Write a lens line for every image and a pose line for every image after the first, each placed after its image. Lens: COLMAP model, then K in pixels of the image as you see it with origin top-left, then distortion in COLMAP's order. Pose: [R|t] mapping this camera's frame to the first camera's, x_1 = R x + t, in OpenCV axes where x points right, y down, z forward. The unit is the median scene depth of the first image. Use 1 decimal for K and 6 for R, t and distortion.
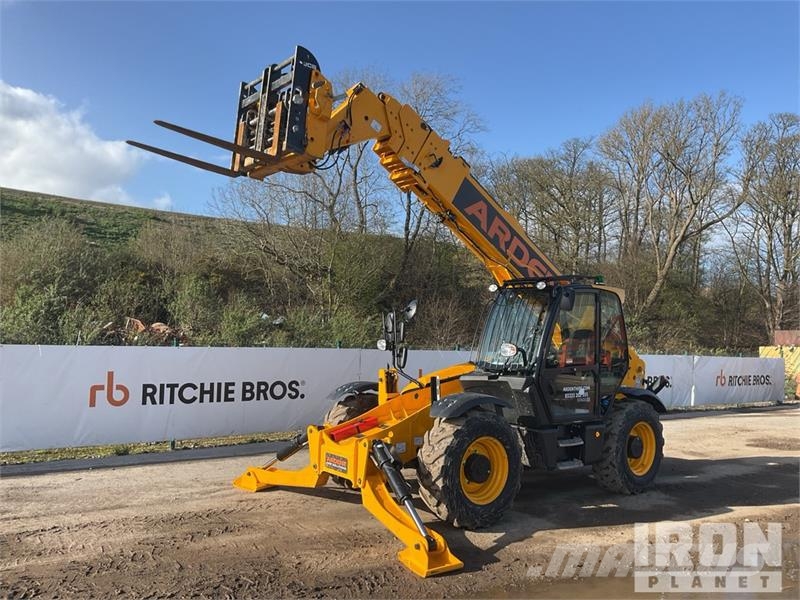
lens RADIAL K [[662.0, 0, 400.0], [0, 662.0, 300.0], [0, 0, 1]] dist [0.090995, -0.169558]
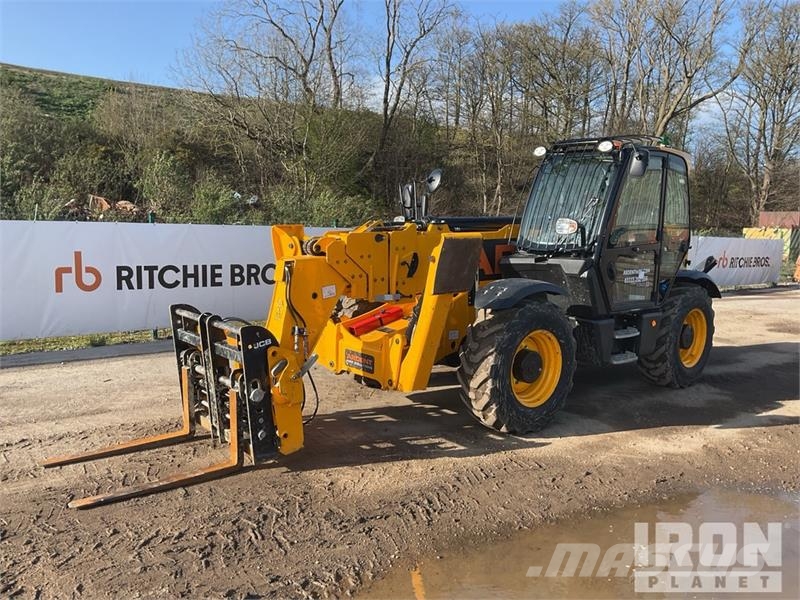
lens RADIAL K [[662.0, 0, 400.0], [0, 662.0, 300.0], [0, 0, 1]] dist [0.090995, -0.169558]
pose [[0.999081, -0.002143, 0.042816, -0.063051], [-0.005414, 0.984448, 0.175590, 0.016889], [-0.042526, -0.175661, 0.983532, 0.143864]]
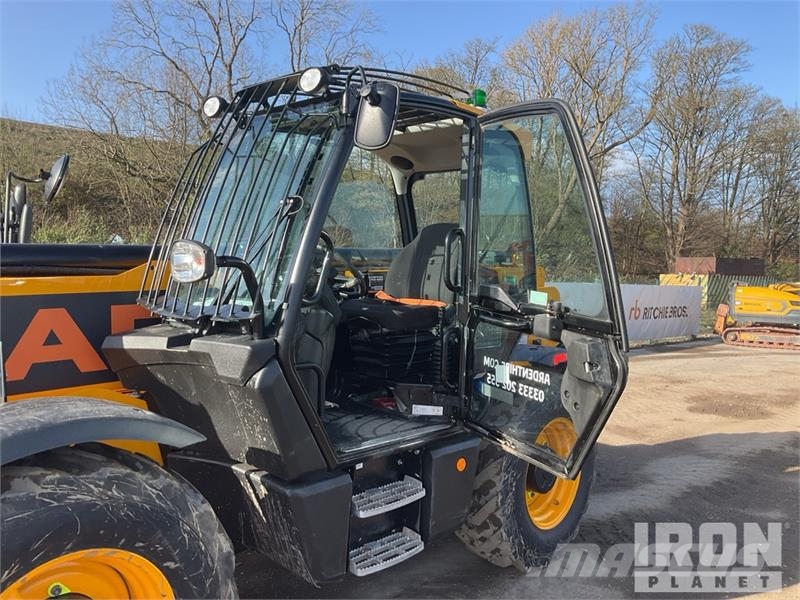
lens RADIAL K [[656.8, 0, 391.8], [0, 656.8, 302.3], [0, 0, 1]] dist [0.091639, -0.150586]
pose [[0.991875, -0.004538, 0.127133, 0.175945], [-0.009461, 0.993965, 0.109292, 0.046500], [-0.126862, -0.109607, 0.985846, 0.532987]]
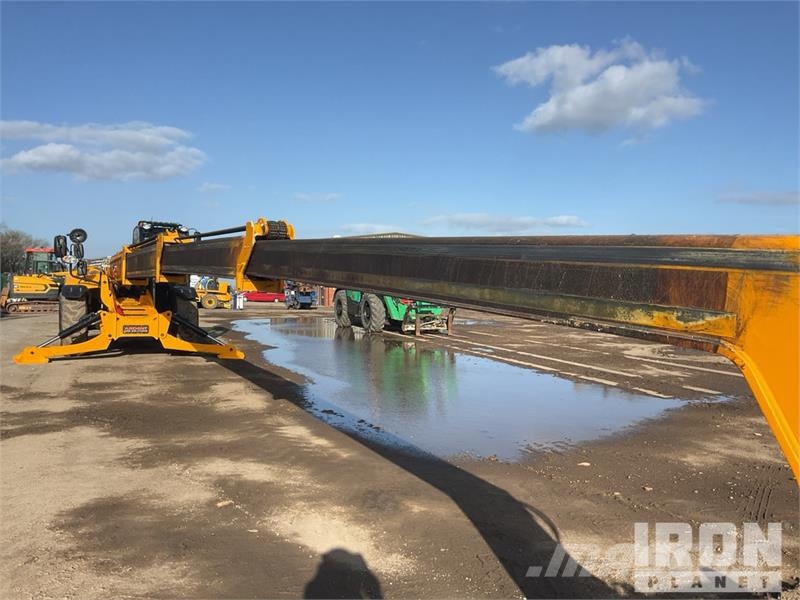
lens RADIAL K [[662.0, 0, 400.0], [0, 662.0, 300.0], [0, 0, 1]] dist [0.090995, -0.169558]
pose [[0.189099, -0.040662, 0.981116, -1.312098], [-0.068666, 0.996149, 0.054520, 0.029661], [-0.979554, -0.077679, 0.185578, 0.034973]]
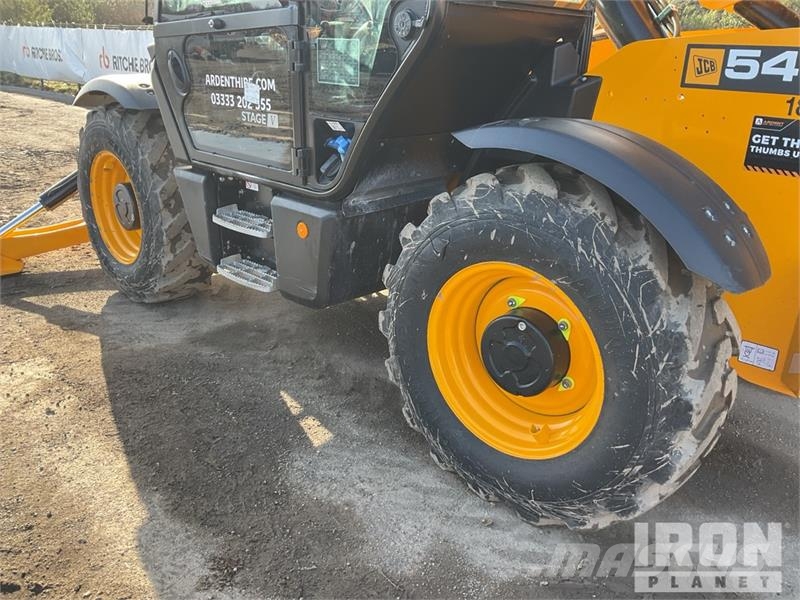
lens RADIAL K [[662.0, 0, 400.0], [0, 662.0, 300.0], [0, 0, 1]] dist [0.090995, -0.169558]
pose [[0.135098, 0.327387, -0.935183, 0.561226], [0.027384, 0.942241, 0.333814, 0.107546], [0.990454, -0.070707, 0.118330, 0.889209]]
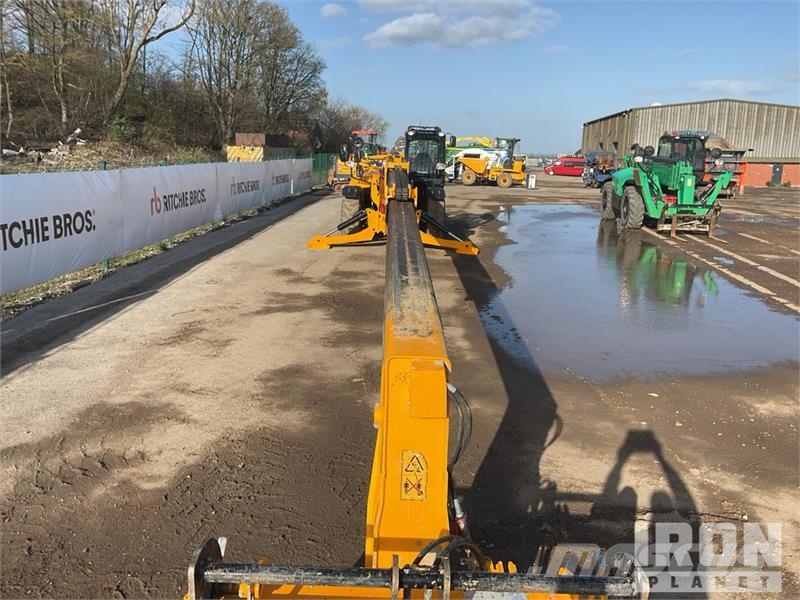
lens RADIAL K [[662.0, 0, 400.0], [0, 662.0, 300.0], [0, 0, 1]] dist [0.090995, -0.169558]
pose [[0.610507, -0.185264, 0.770038, -1.386858], [-0.055862, 0.959763, 0.275198, -0.078403], [-0.790038, -0.211026, 0.575593, -0.203245]]
